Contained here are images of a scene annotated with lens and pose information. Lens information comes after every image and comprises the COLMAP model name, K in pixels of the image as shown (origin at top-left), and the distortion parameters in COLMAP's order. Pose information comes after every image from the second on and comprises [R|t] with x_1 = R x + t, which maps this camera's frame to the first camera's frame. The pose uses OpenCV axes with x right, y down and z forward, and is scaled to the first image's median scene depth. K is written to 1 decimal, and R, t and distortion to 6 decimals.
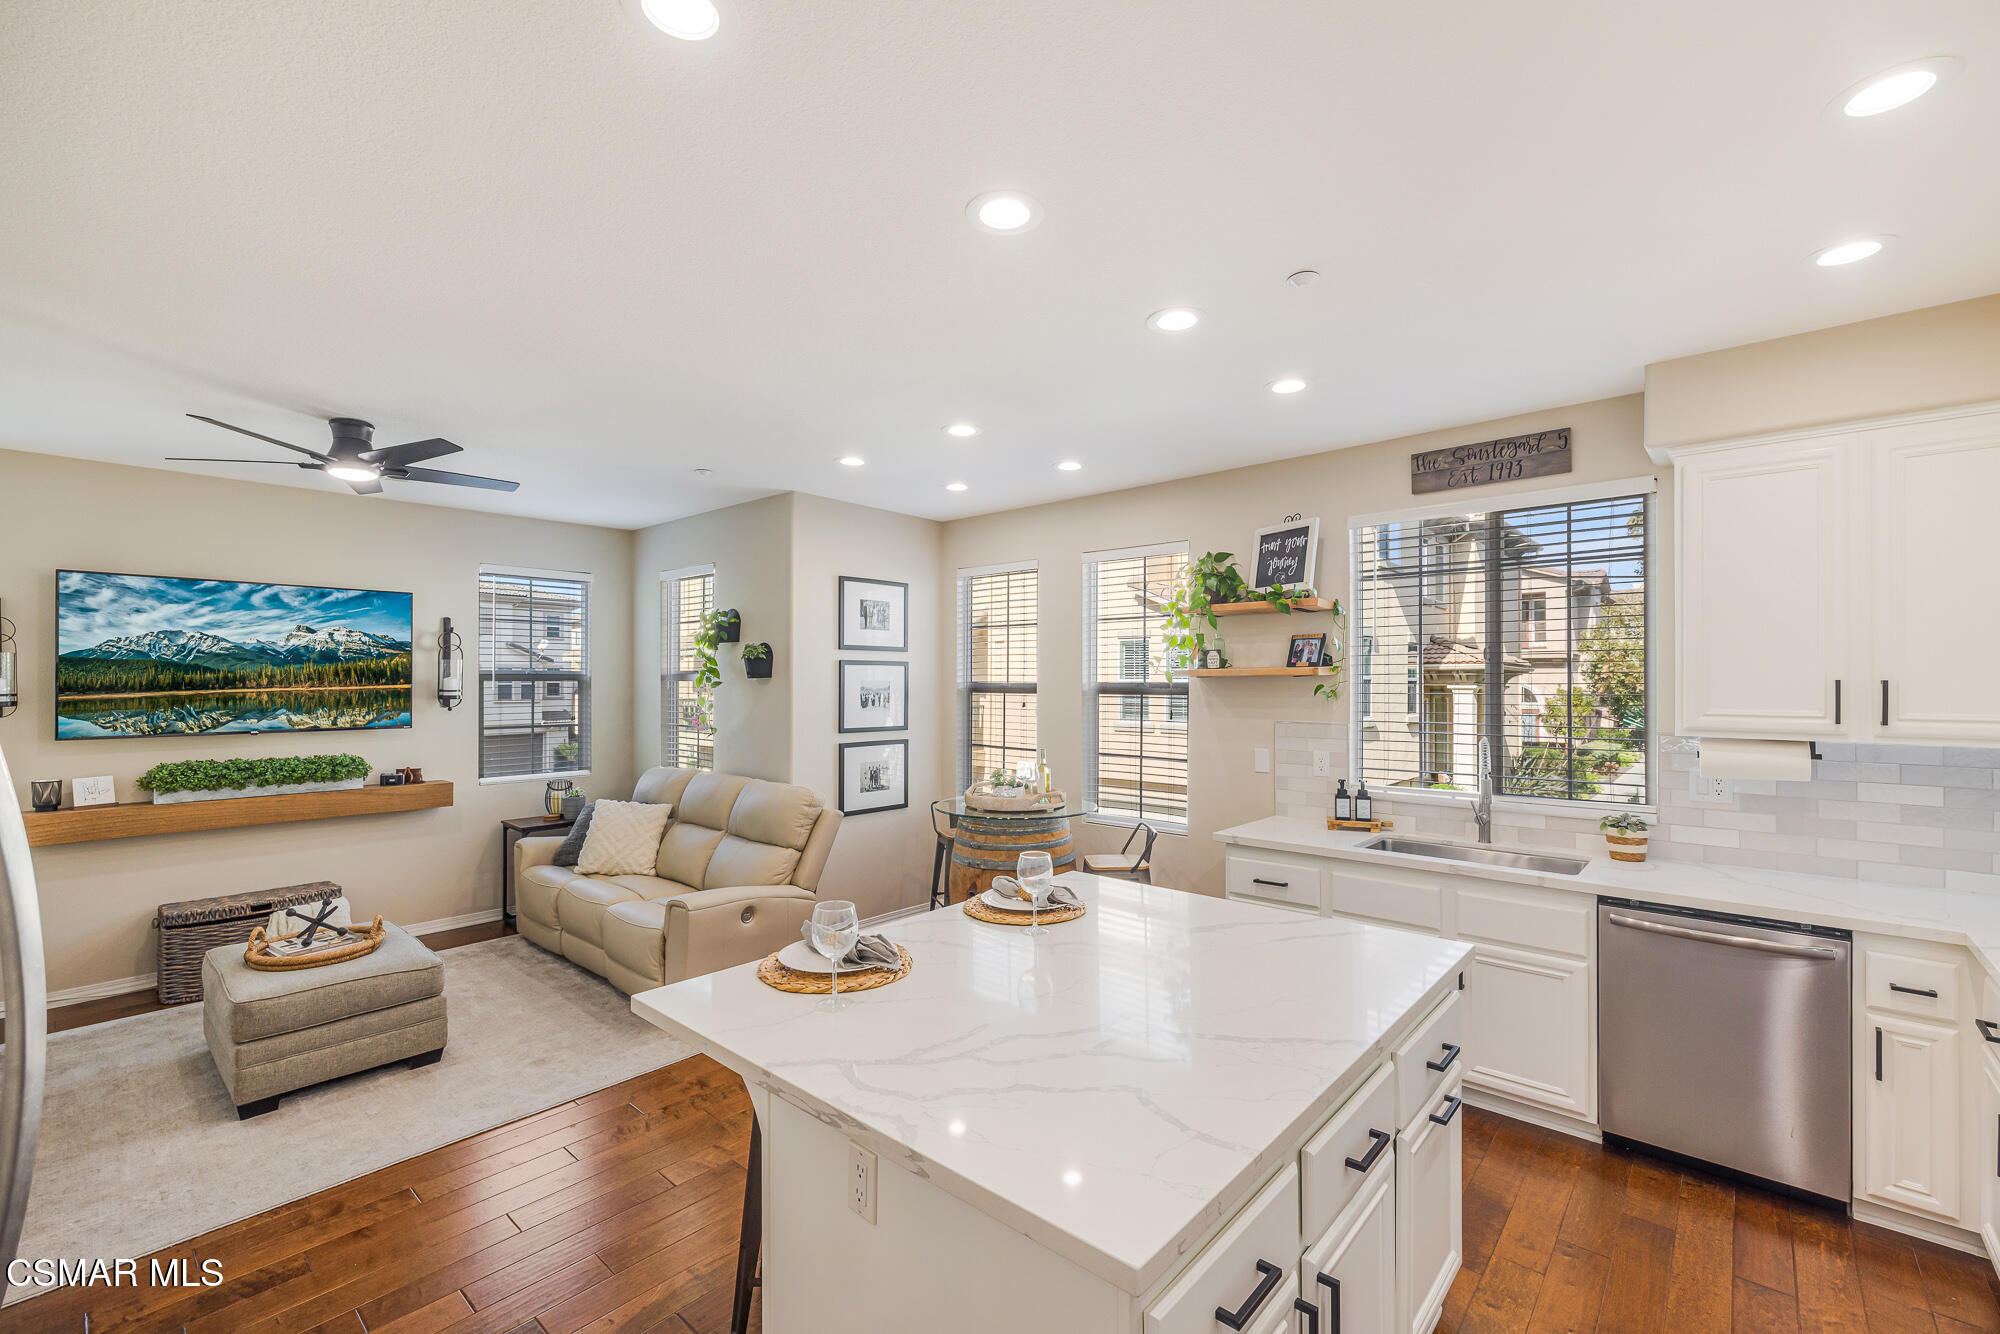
lens RADIAL K [[842.5, 0, 1007.5], [0, 842.5, 673.8], [0, 0, 1]] dist [-0.000541, 0.000104]
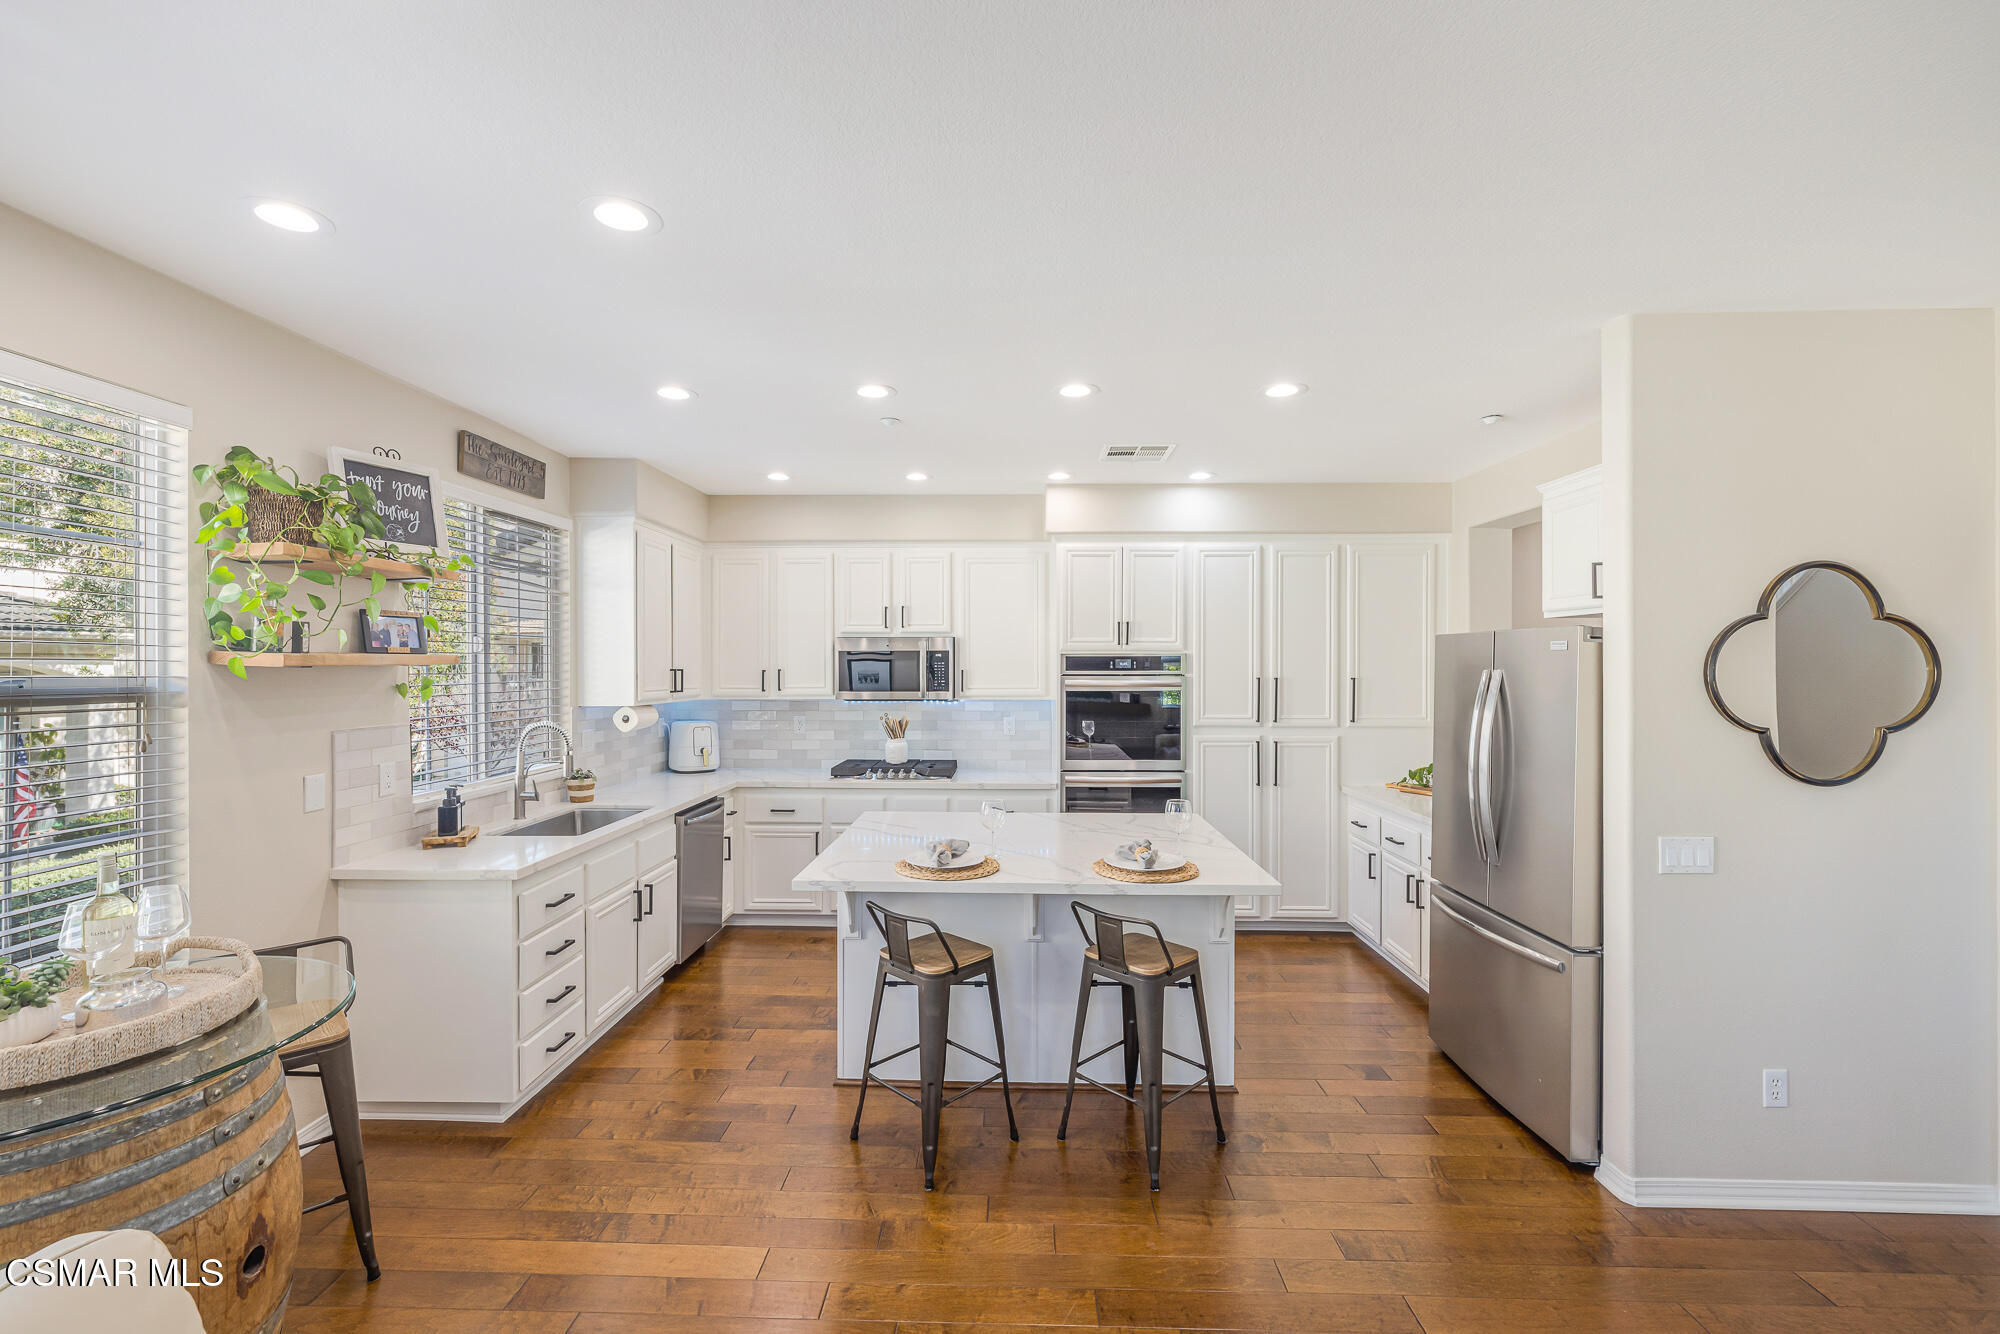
lens RADIAL K [[842.5, 0, 1007.5], [0, 842.5, 673.8], [0, 0, 1]] dist [-0.000541, 0.000104]
pose [[-0.646684, -0.005413, 0.762739, -0.621805], [-0.008312, 0.999965, 0.000049, 0.005385], [-0.762713, -0.006308, -0.646707, 1.139470]]
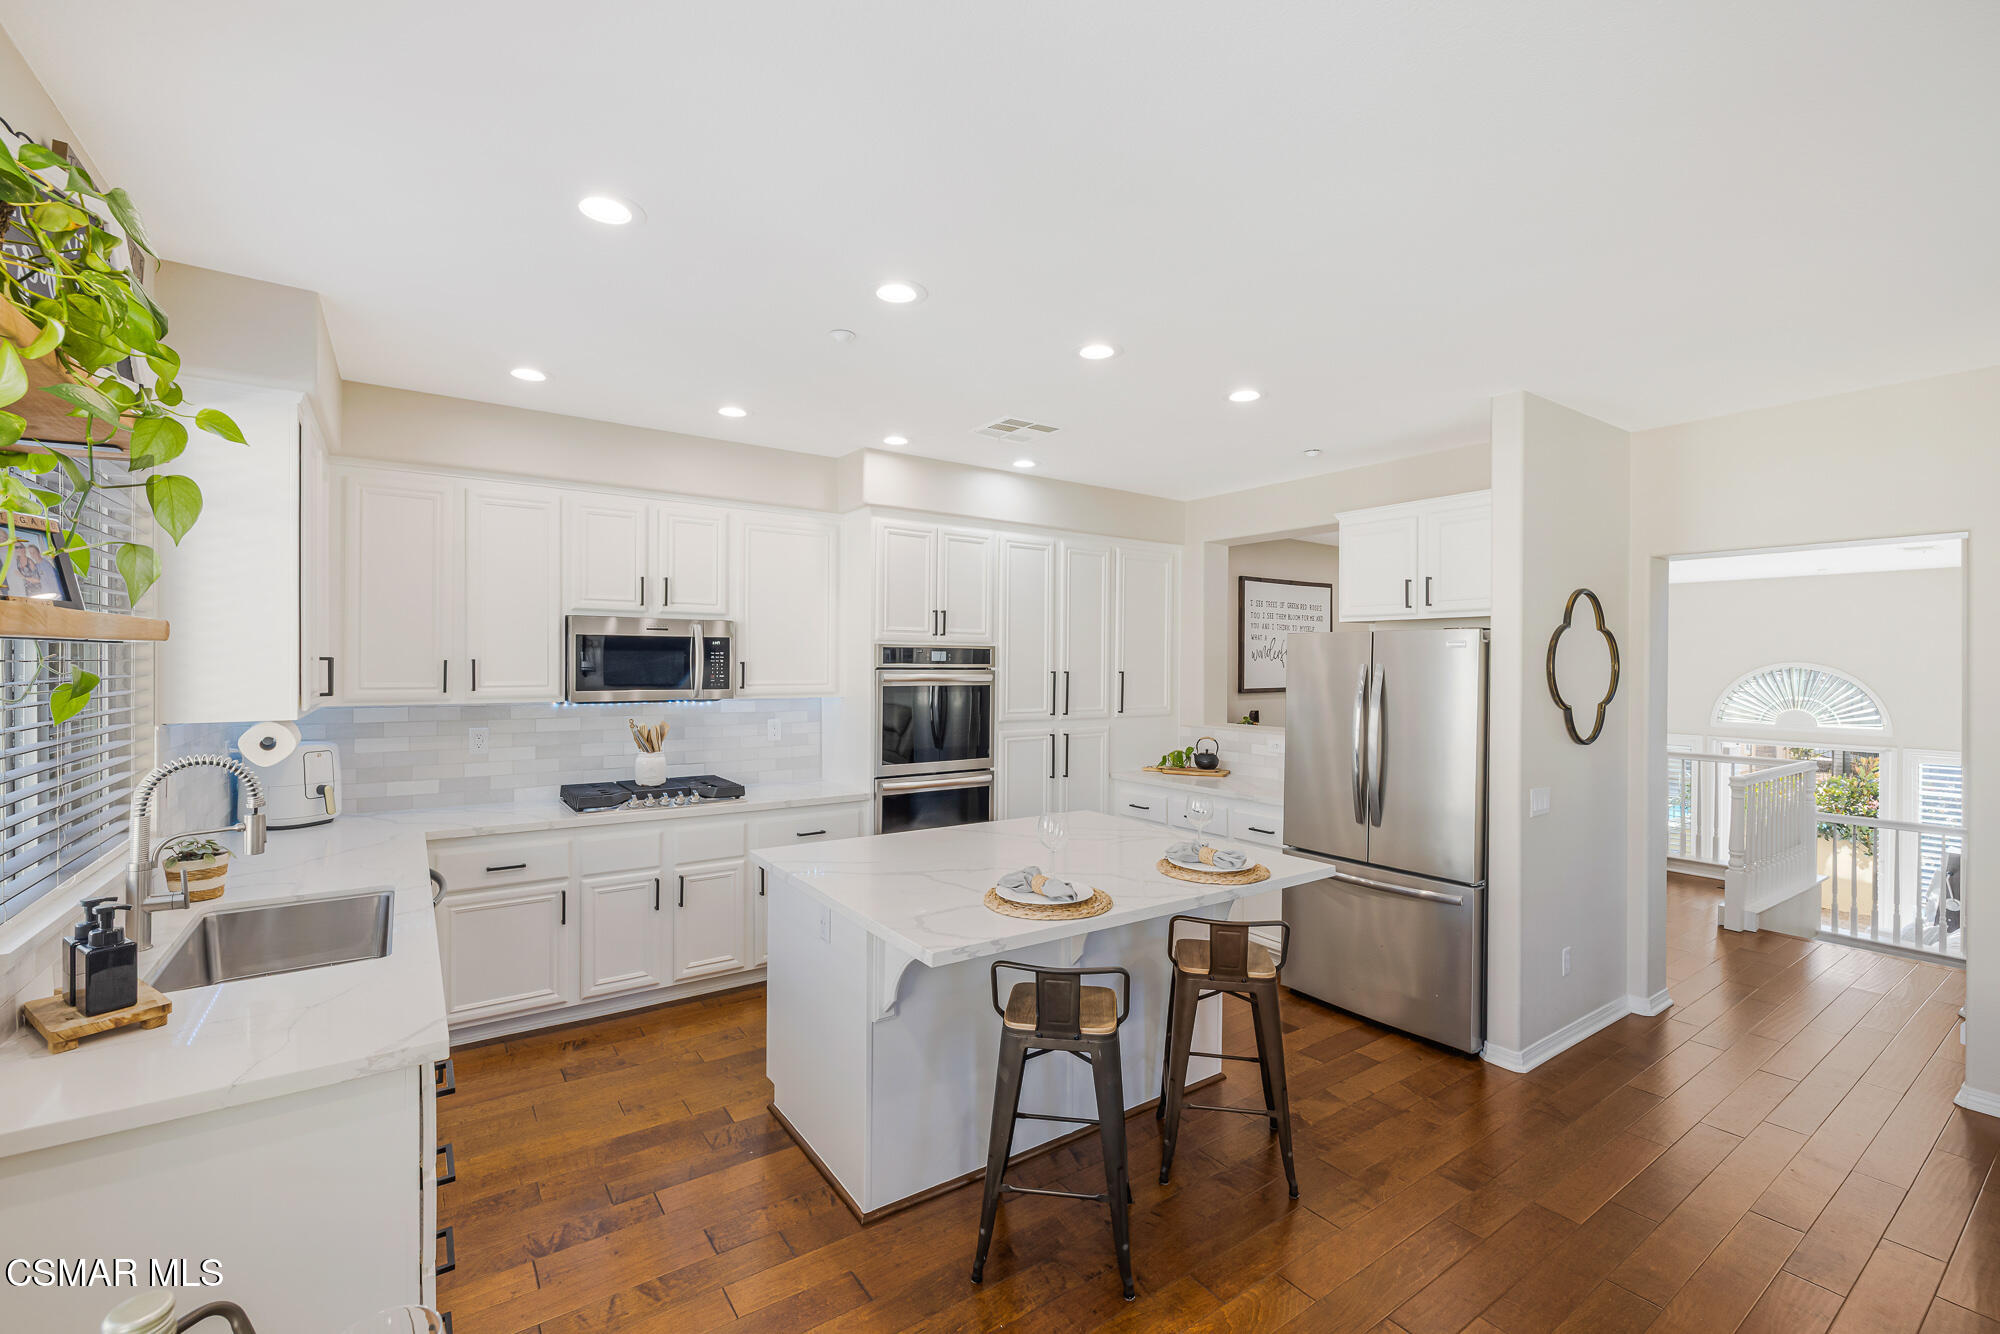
lens RADIAL K [[842.5, 0, 1007.5], [0, 842.5, 673.8], [0, 0, 1]] dist [-0.000541, 0.000104]
pose [[-0.972888, -0.007013, 0.231171, -0.094531], [-0.007363, 0.999973, -0.000650, 0.013580], [-0.231160, -0.002335, -0.972913, 1.308541]]
